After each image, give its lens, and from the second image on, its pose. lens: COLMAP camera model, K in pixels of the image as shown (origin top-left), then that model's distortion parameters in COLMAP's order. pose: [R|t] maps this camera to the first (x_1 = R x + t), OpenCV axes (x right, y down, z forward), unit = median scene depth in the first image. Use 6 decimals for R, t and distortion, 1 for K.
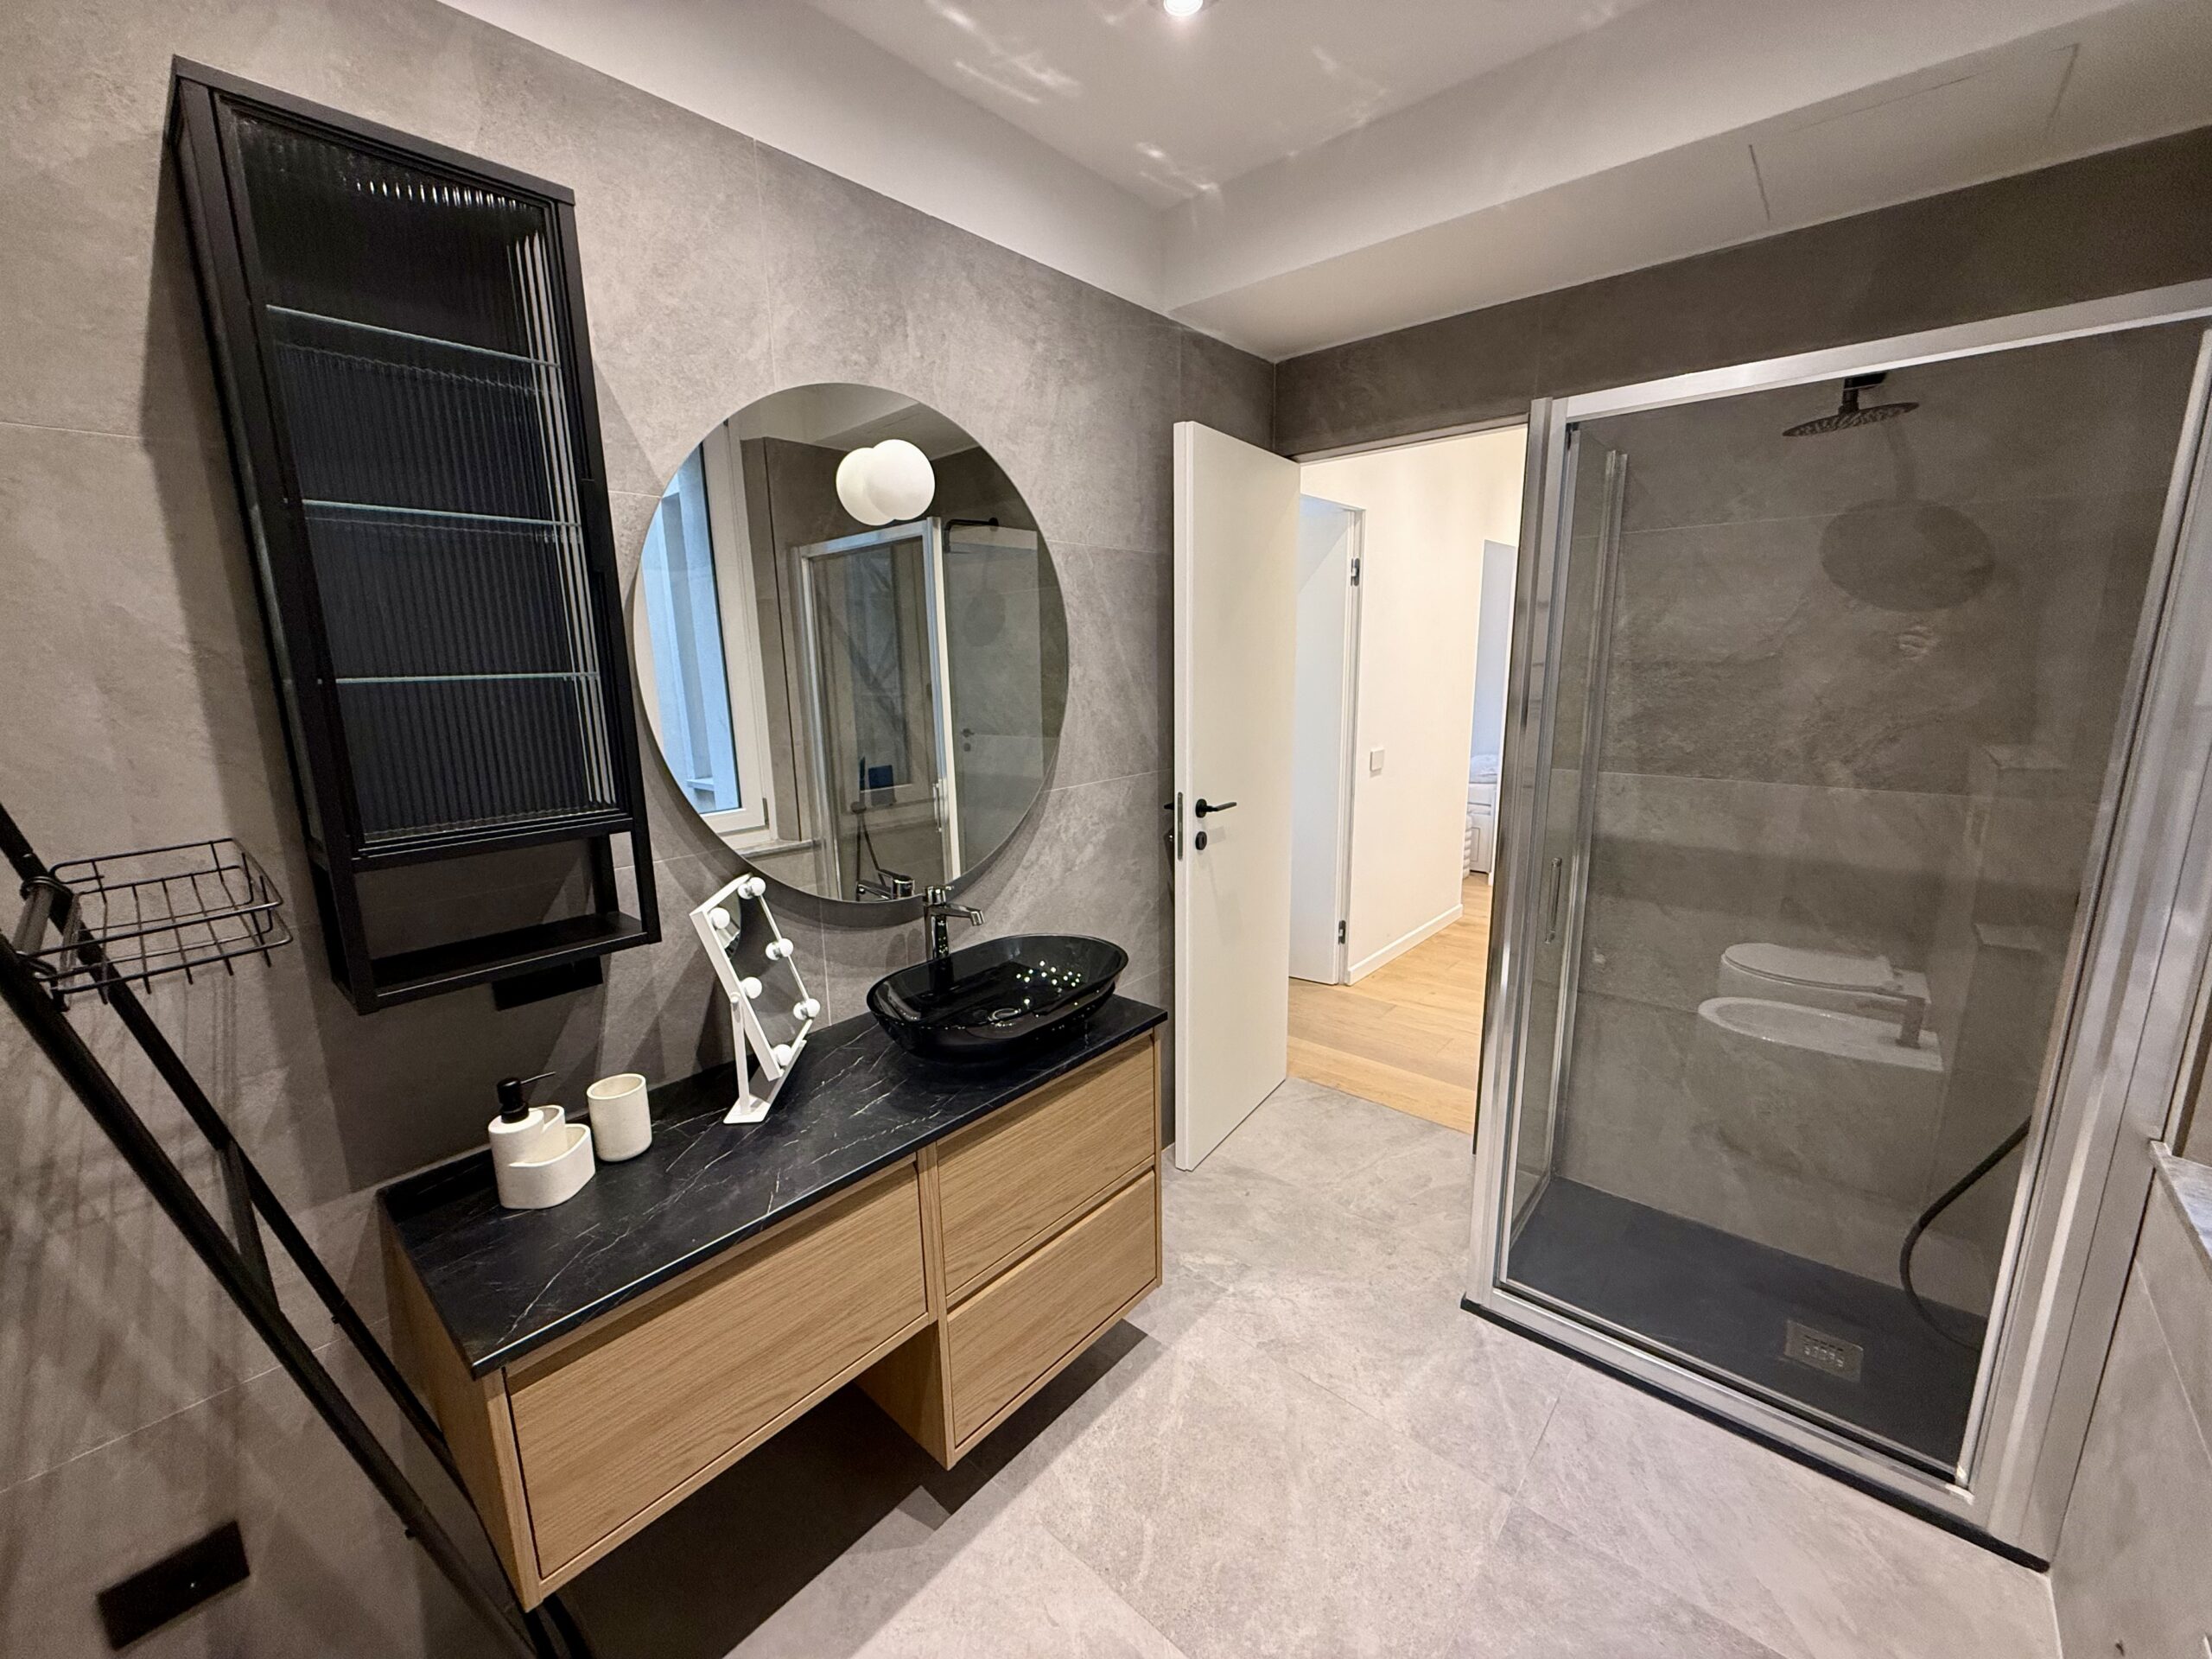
lens RADIAL K [[877.0, 0, 1097.8], [0, 877.0, 829.4], [0, 0, 1]] dist [0.000514, -0.000120]
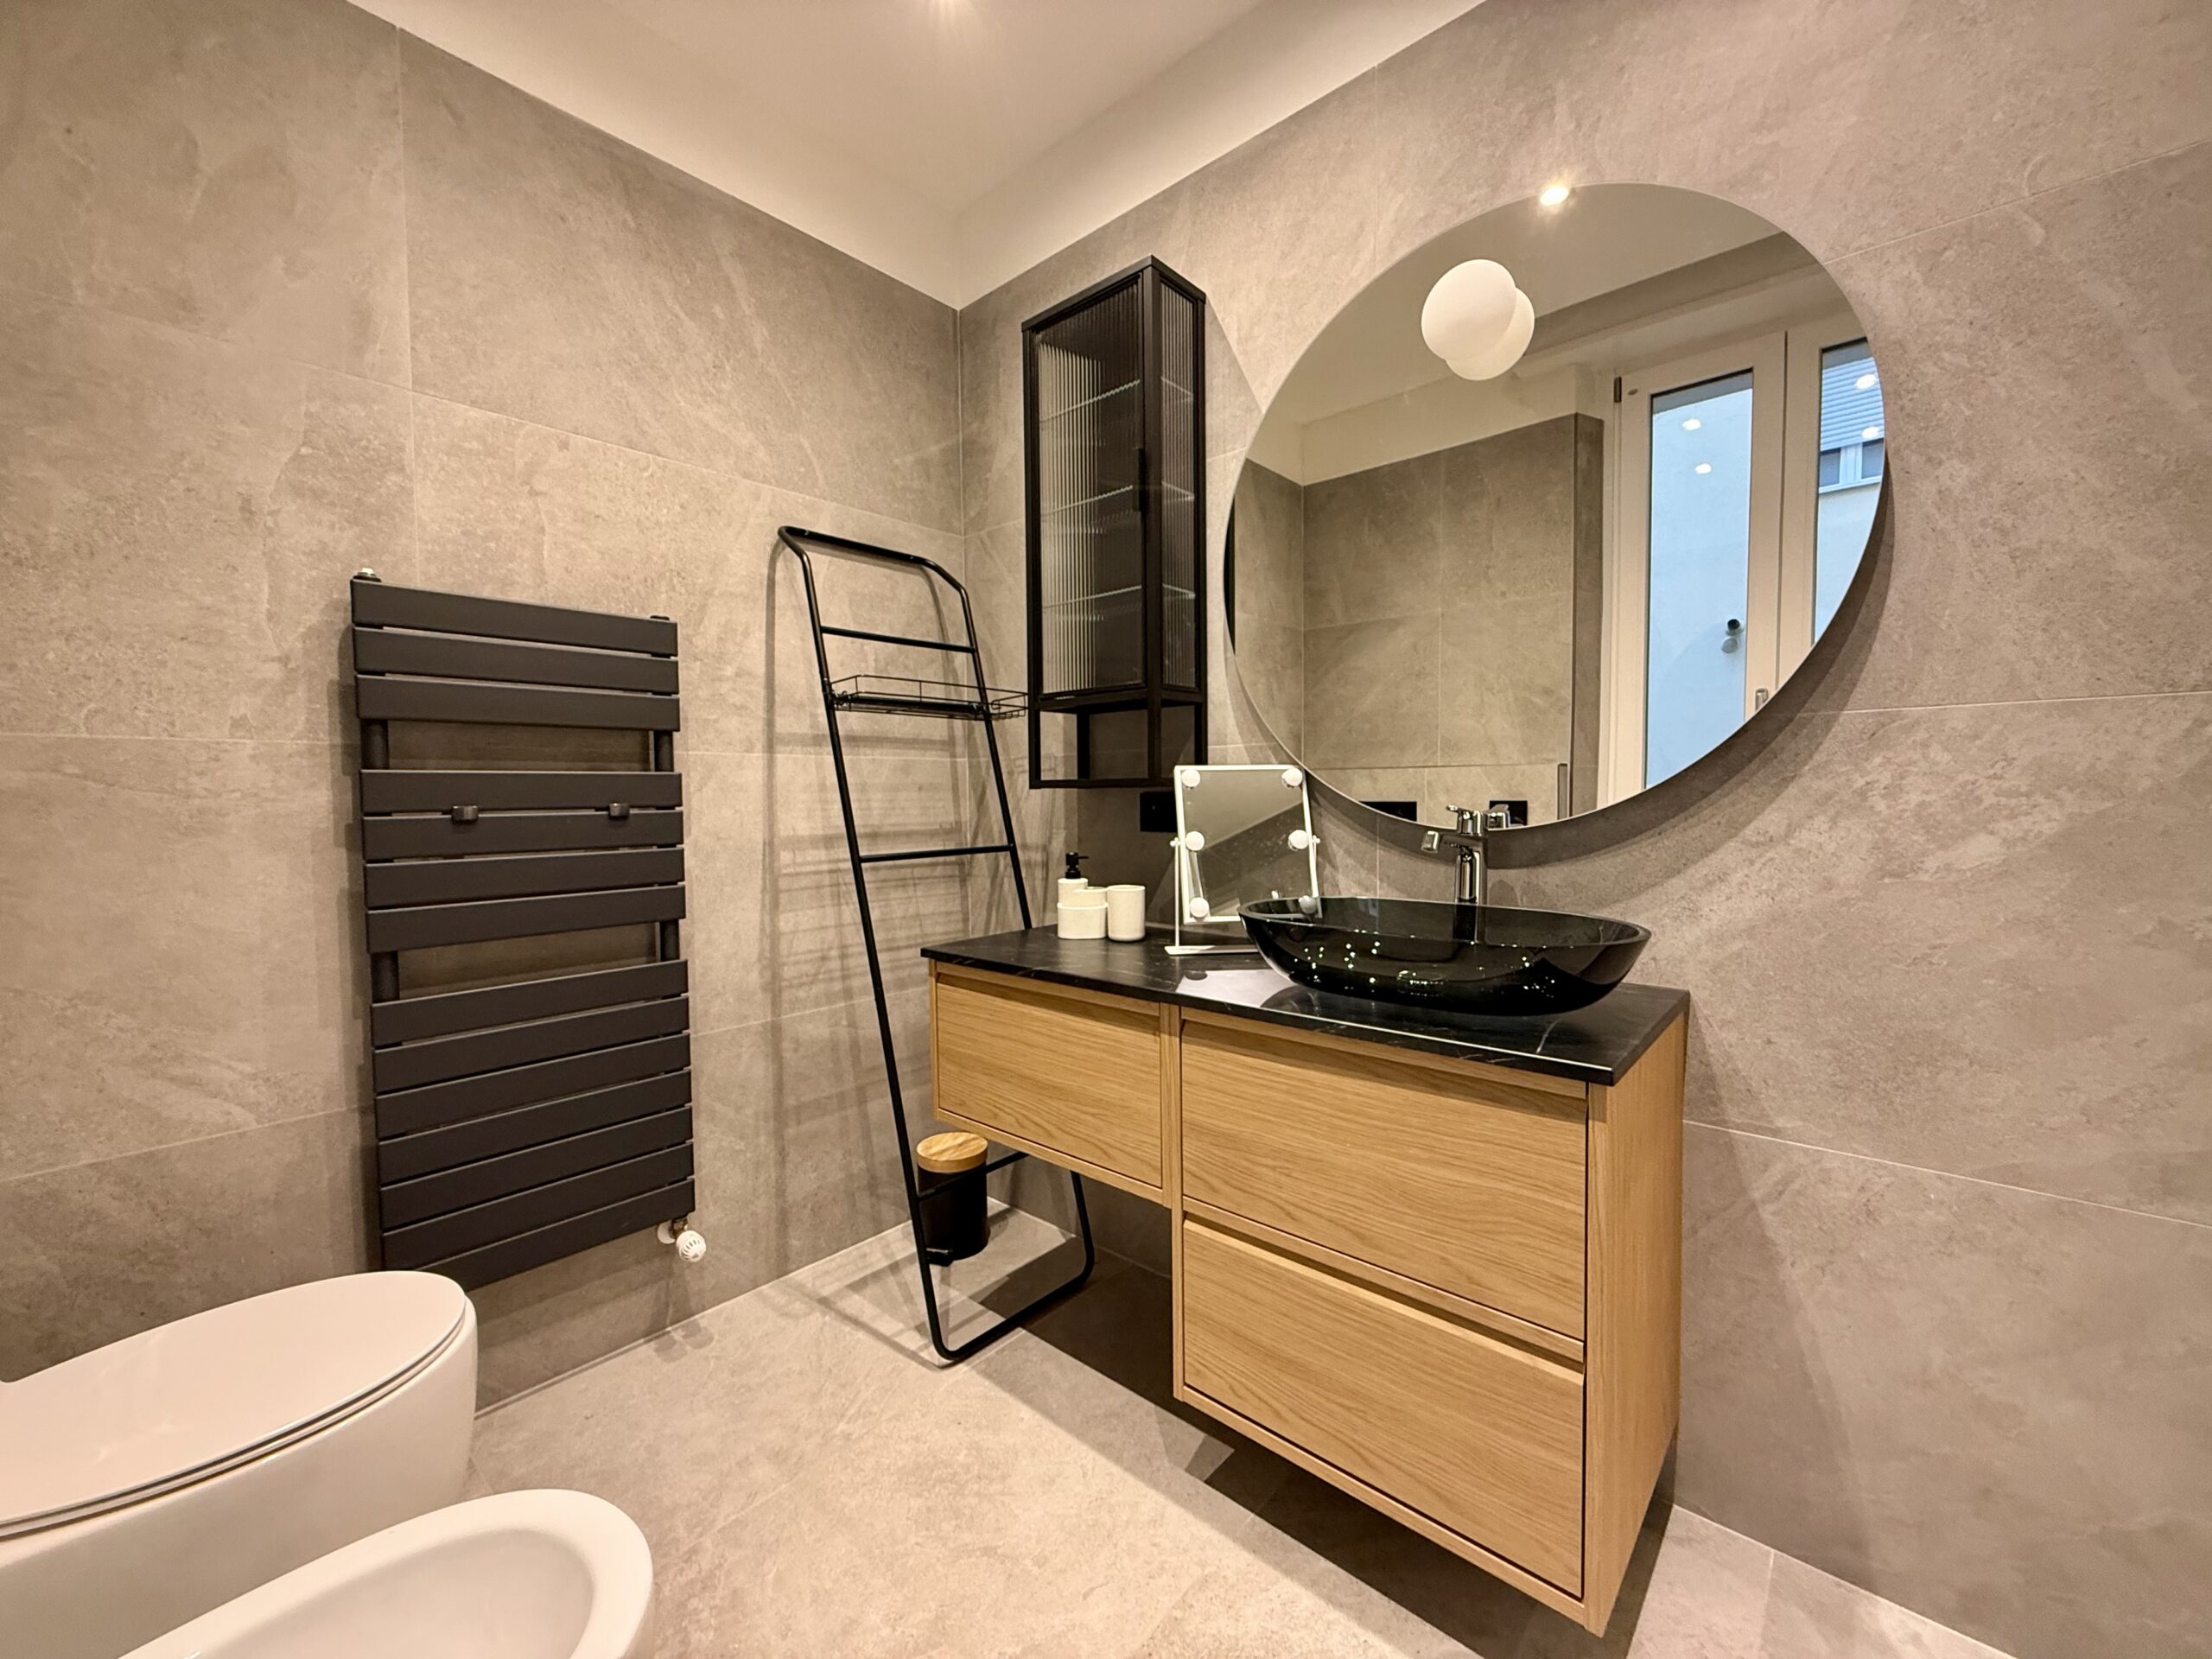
lens RADIAL K [[877.0, 0, 1097.8], [0, 877.0, 829.4], [0, 0, 1]] dist [0.000514, -0.000120]
pose [[0.001498, 0.063032, -0.998010, 0.475022], [-0.183202, 0.981138, 0.061691, 0.074556], [0.983074, 0.182745, 0.013017, 0.542382]]
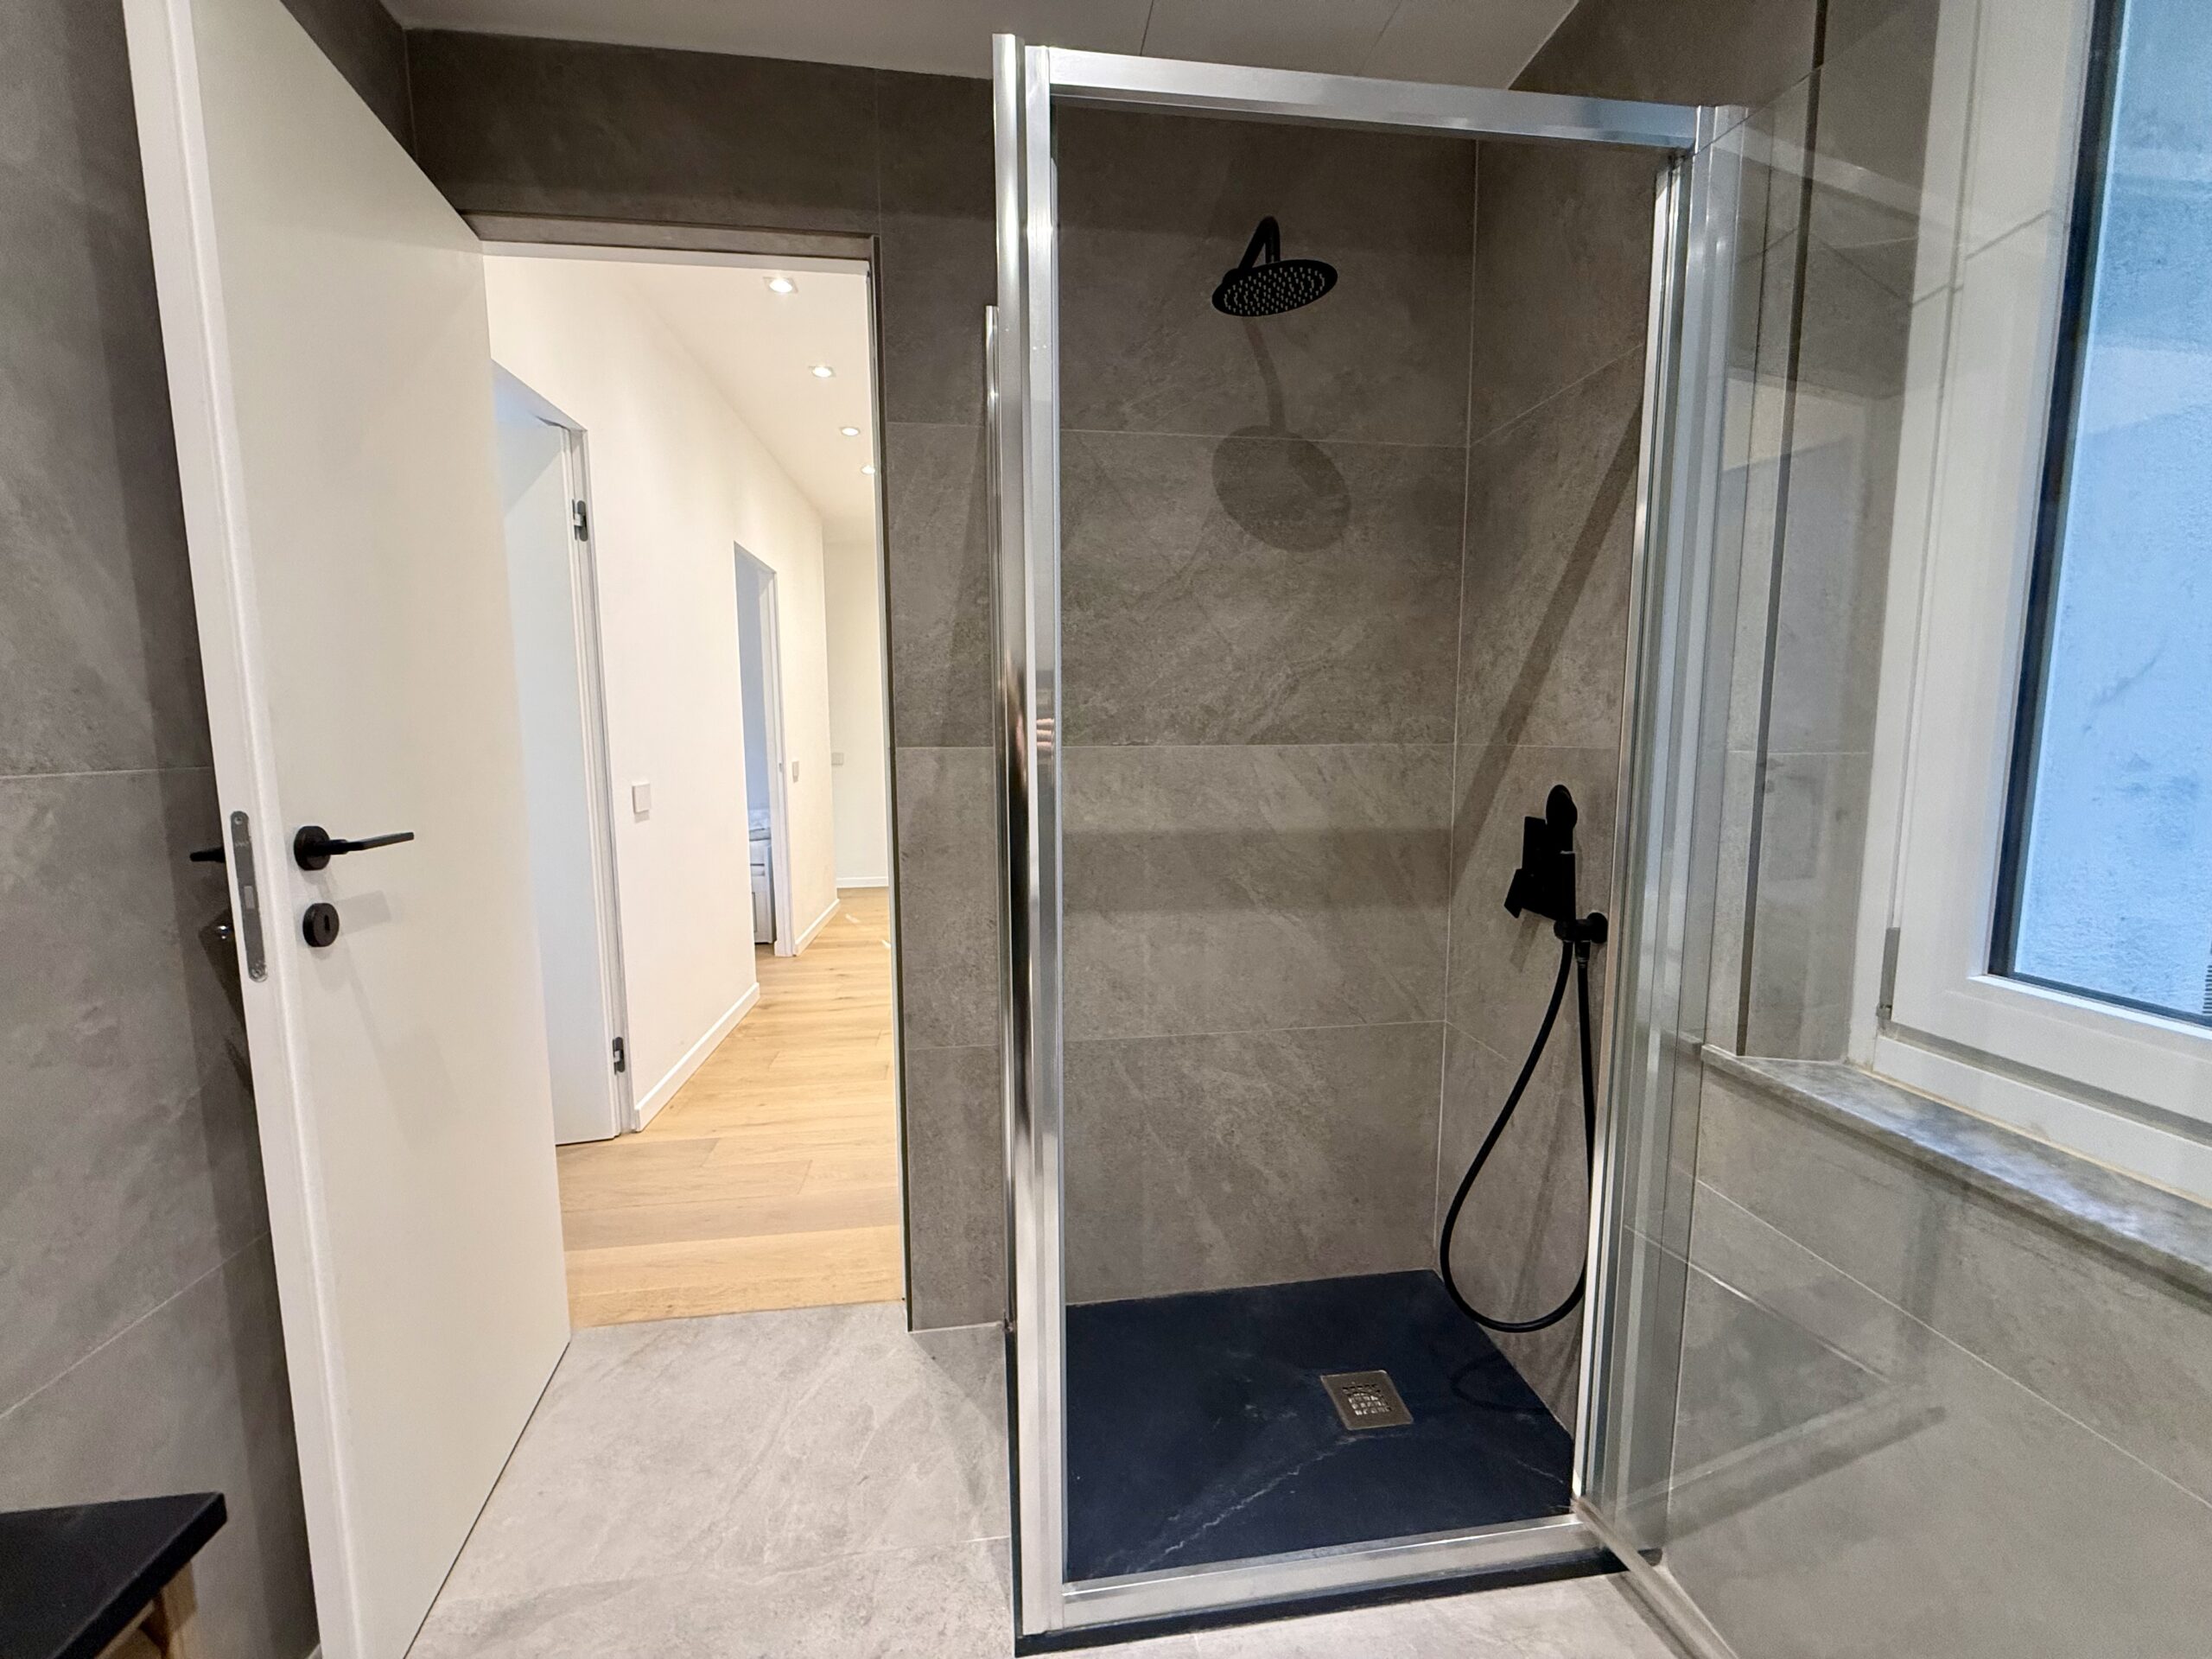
lens RADIAL K [[877.0, 0, 1097.8], [0, 877.0, 829.4], [0, 0, 1]] dist [0.000514, -0.000120]
pose [[0.660759, -0.070355, 0.747294, 0.056740], [0.143356, 0.989099, -0.033635, 0.038831], [-0.736782, 0.129354, 0.663642, 0.471603]]
